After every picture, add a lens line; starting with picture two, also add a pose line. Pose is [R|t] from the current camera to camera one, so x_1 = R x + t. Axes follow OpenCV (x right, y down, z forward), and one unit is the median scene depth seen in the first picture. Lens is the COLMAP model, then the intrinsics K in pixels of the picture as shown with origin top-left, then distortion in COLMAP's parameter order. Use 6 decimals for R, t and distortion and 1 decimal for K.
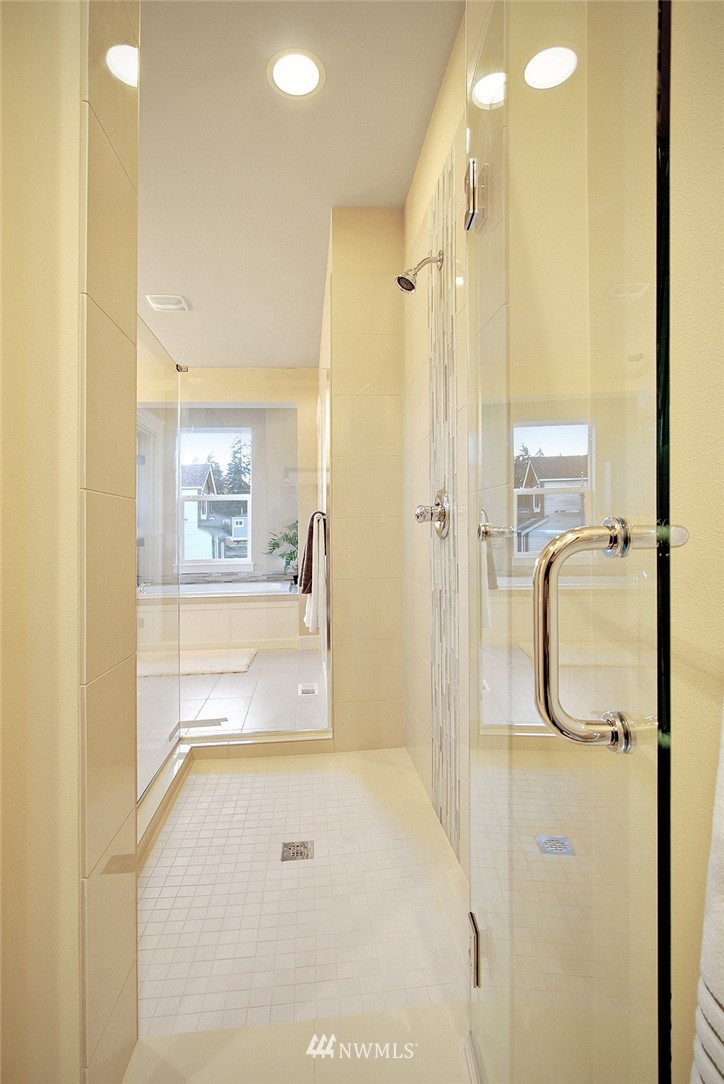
lens RADIAL K [[526.0, 0, 369.5], [0, 526.0, 535.1], [0, 0, 1]] dist [-0.015765, -0.000492]
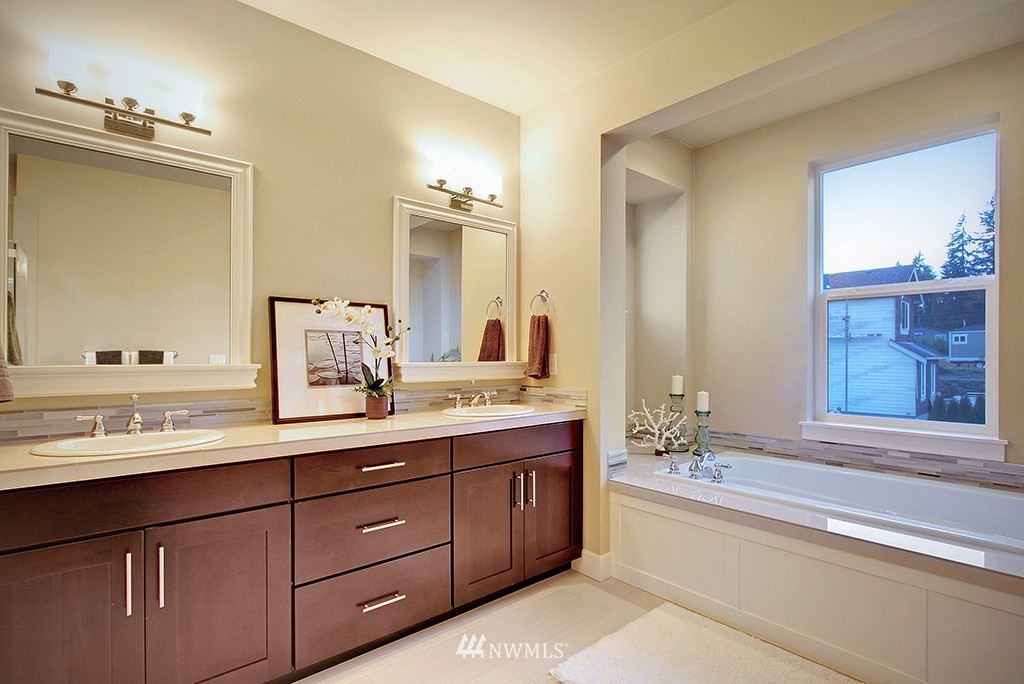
lens RADIAL K [[496.9, 0, 520.2], [0, 496.9, 349.4], [0, 0, 1]] dist [-0.015765, -0.000492]
pose [[0.561376, 0.002228, -0.827558, -0.038371], [-0.005948, 0.999981, -0.001342, -0.004914], [0.827539, 0.005676, 0.561379, 0.154006]]
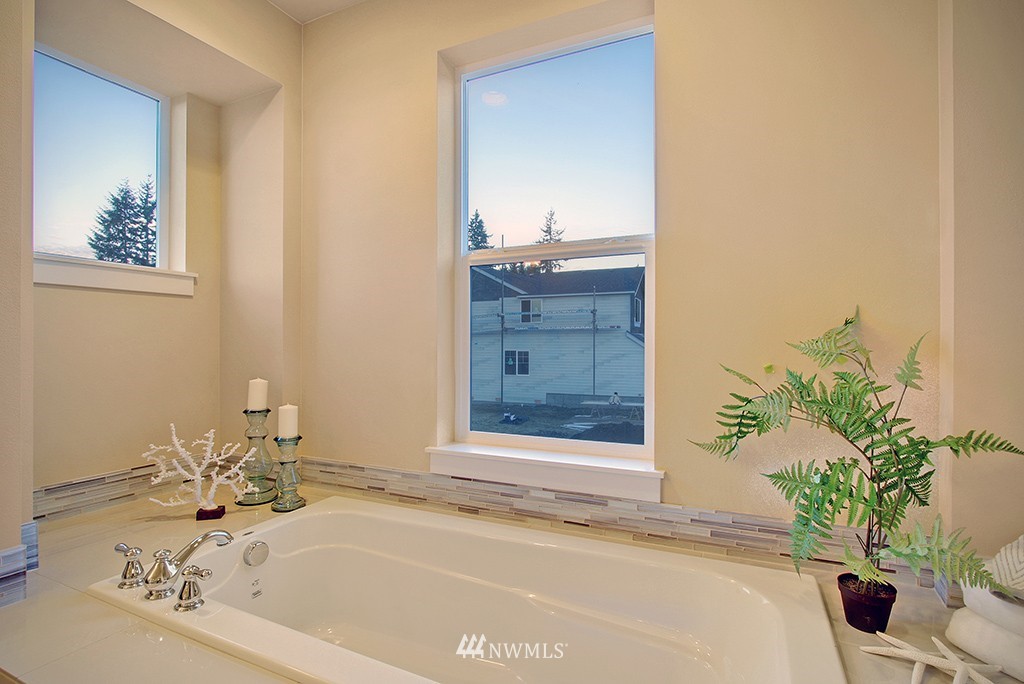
lens RADIAL K [[496.9, 0, 520.8], [0, 496.9, 339.5], [0, 0, 1]] dist [-0.015765, -0.000492]
pose [[0.850292, 0.010961, -0.526197, -0.047281], [-0.014253, 0.999896, -0.002203, -0.005390], [0.526118, 0.009373, 0.850360, 0.238320]]
